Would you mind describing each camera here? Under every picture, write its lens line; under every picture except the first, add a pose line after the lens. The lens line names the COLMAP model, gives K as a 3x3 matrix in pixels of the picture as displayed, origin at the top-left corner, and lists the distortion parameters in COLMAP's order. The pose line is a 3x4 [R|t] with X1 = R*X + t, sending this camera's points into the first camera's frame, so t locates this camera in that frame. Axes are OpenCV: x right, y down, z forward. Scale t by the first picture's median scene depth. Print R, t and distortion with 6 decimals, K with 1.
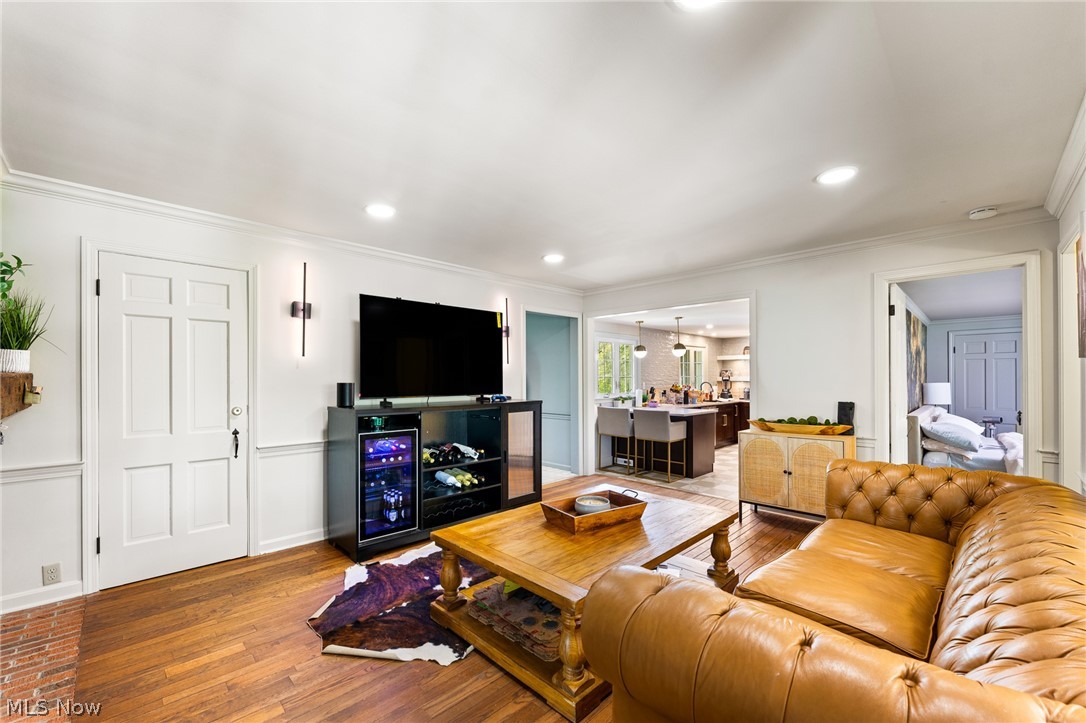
lens RADIAL K [[440.0, 0, 543.5], [0, 440.0, 366.3], [0, 0, 1]] dist [-0.001416, -0.000123]
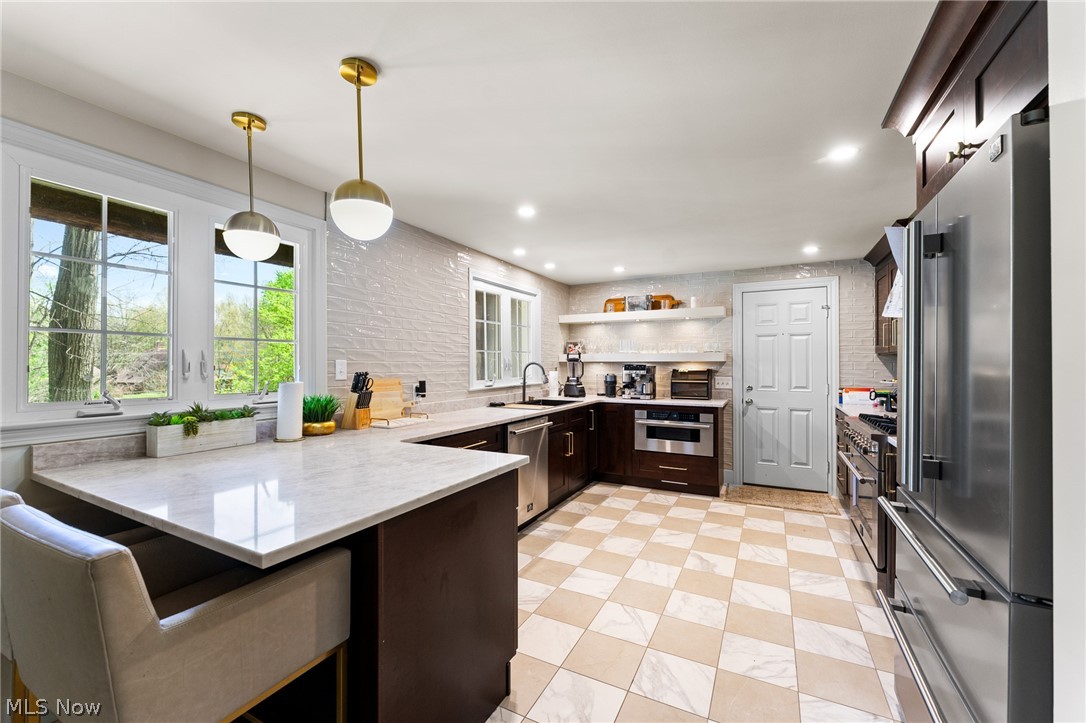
lens RADIAL K [[432.3, 0, 541.7], [0, 432.3, 360.6], [0, 0, 1]] dist [-0.003352, -0.000136]
pose [[0.955717, 0.003674, 0.294266, 0.244206], [-0.007967, 0.999879, 0.013394, 0.027764], [-0.294181, -0.015145, 0.955630, 0.559453]]
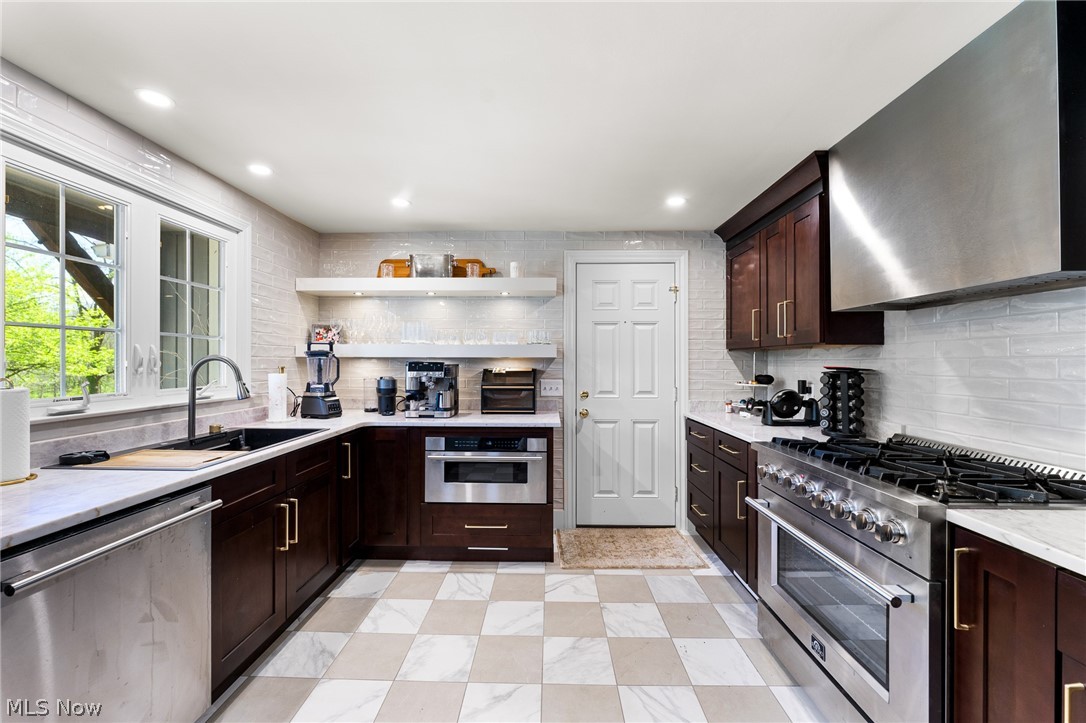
lens RADIAL K [[432.3, 0, 541.7], [0, 432.3, 360.6], [0, 0, 1]] dist [-0.003352, -0.000136]
pose [[0.719175, 0.005977, 0.694803, 0.341570], [-0.019272, 0.999750, 0.011348, 0.032225], [-0.694562, -0.021551, 0.719110, 0.730116]]
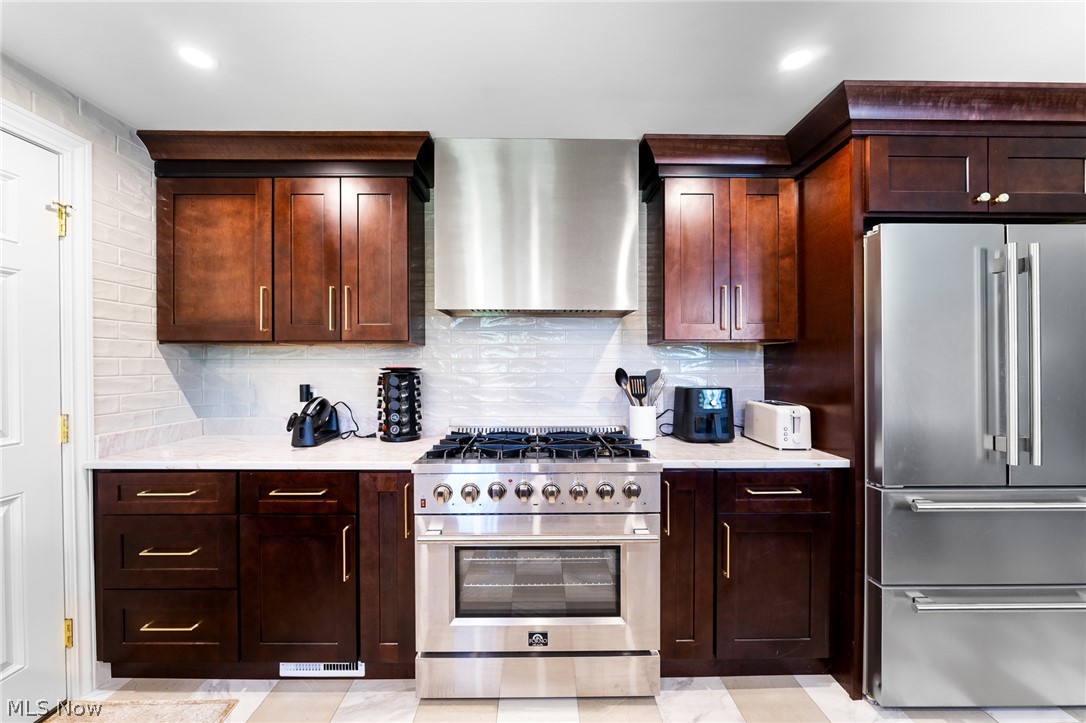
lens RADIAL K [[440.0, 0, 543.5], [0, 440.0, 366.3], [0, 0, 1]] dist [-0.001416, -0.000123]
pose [[-0.707778, -0.001456, 0.706433, 0.411334], [-0.013879, 0.999834, -0.011845, 0.036553], [-0.706298, -0.018188, -0.707681, 0.901562]]
